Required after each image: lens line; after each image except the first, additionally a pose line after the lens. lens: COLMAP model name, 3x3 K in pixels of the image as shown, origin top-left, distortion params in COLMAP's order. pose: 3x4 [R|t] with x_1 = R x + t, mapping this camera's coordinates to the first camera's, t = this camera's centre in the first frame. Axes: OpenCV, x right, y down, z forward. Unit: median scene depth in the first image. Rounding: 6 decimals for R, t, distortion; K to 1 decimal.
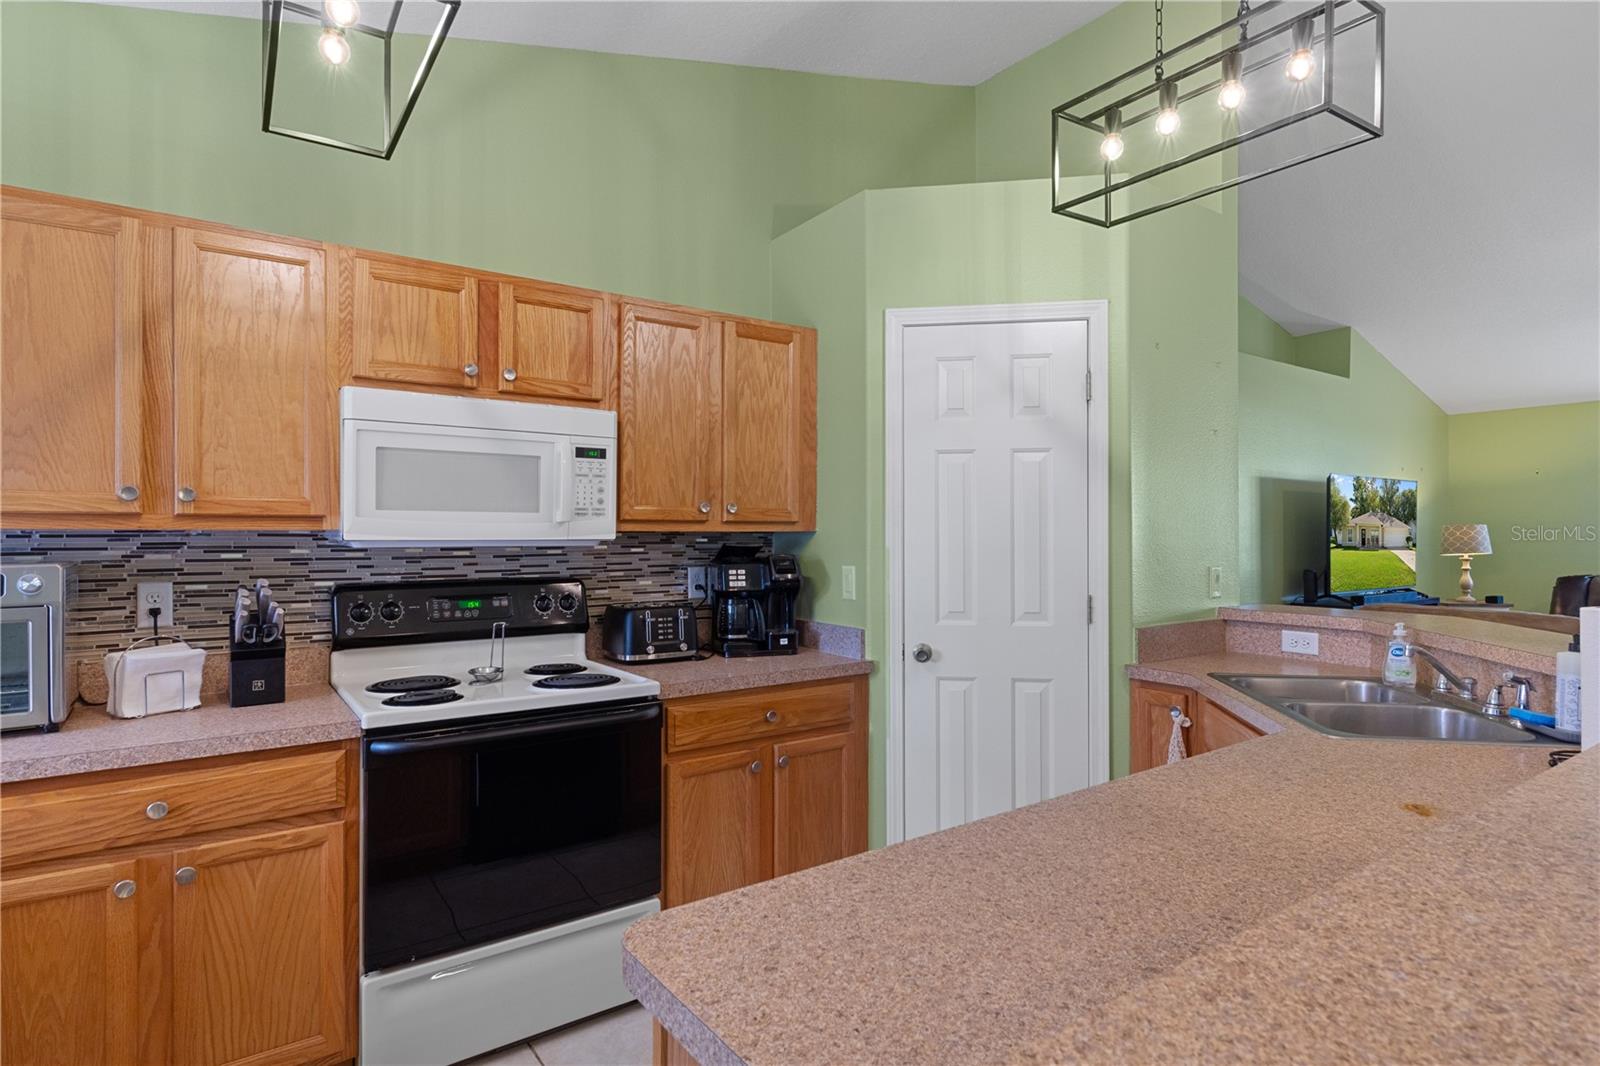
lens RADIAL K [[841.4, 0, 810.4], [0, 841.4, 533.2], [0, 0, 1]] dist [0.006300, -0.003631]
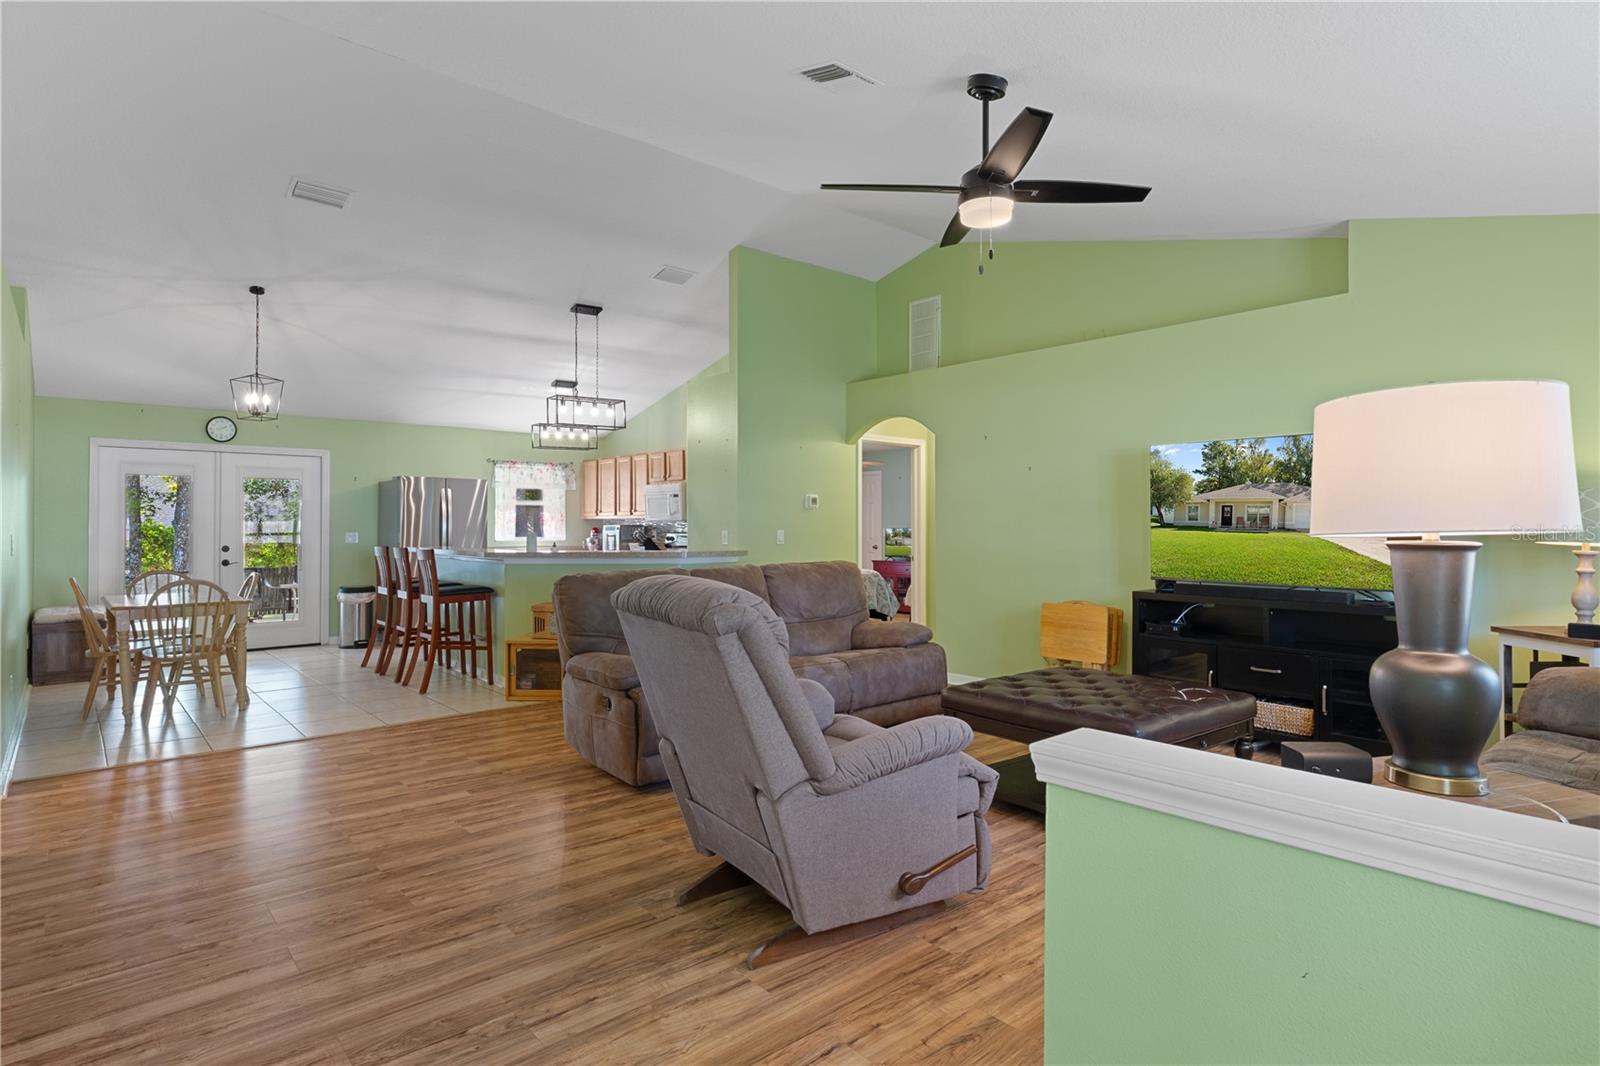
lens RADIAL K [[841.4, 0, 806.6], [0, 841.4, 508.8], [0, 0, 1]] dist [0.006300, -0.003631]
pose [[0.099353, -0.019923, -0.994853, 3.224980], [0.002343, 0.999801, -0.019788, 0.030412], [0.995049, -0.000365, 0.099380, 1.166676]]
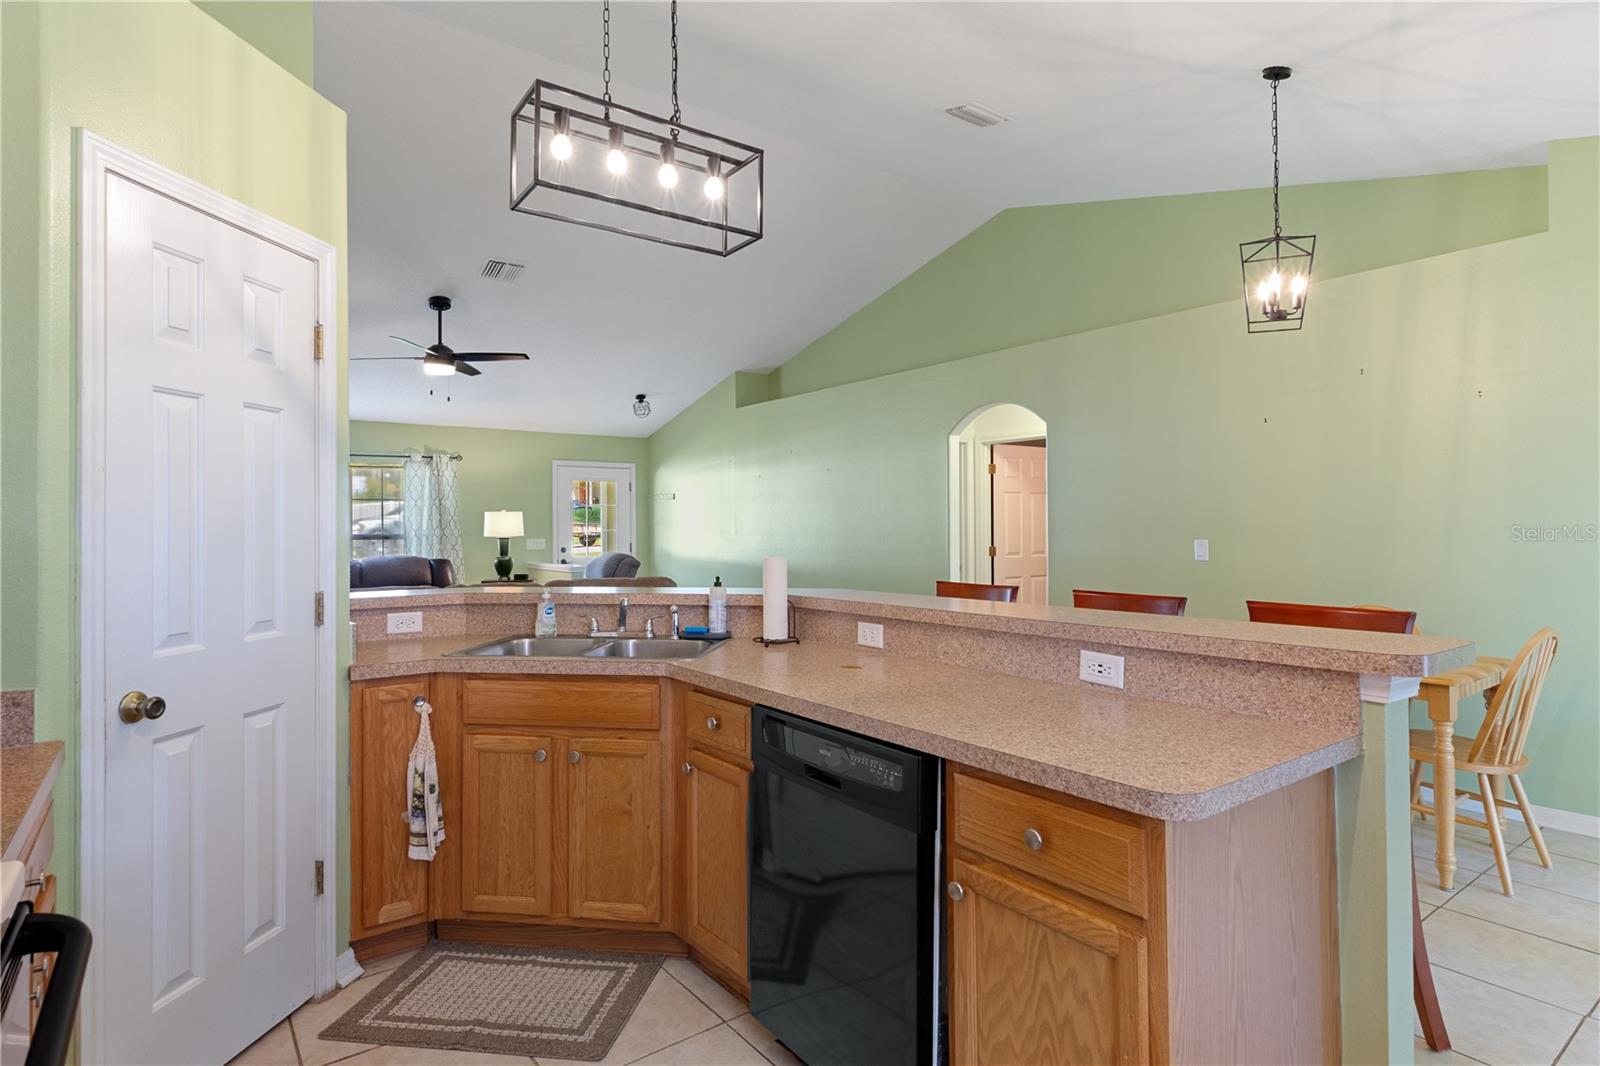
lens RADIAL K [[841.4, 0, 801.0], [0, 841.4, 520.5], [0, 0, 1]] dist [0.006300, -0.003631]
pose [[-0.023553, 0.007578, 0.999694, -0.545745], [0.007923, 0.999941, -0.007393, 0.013297], [-0.999691, 0.007746, -0.023612, 0.573491]]
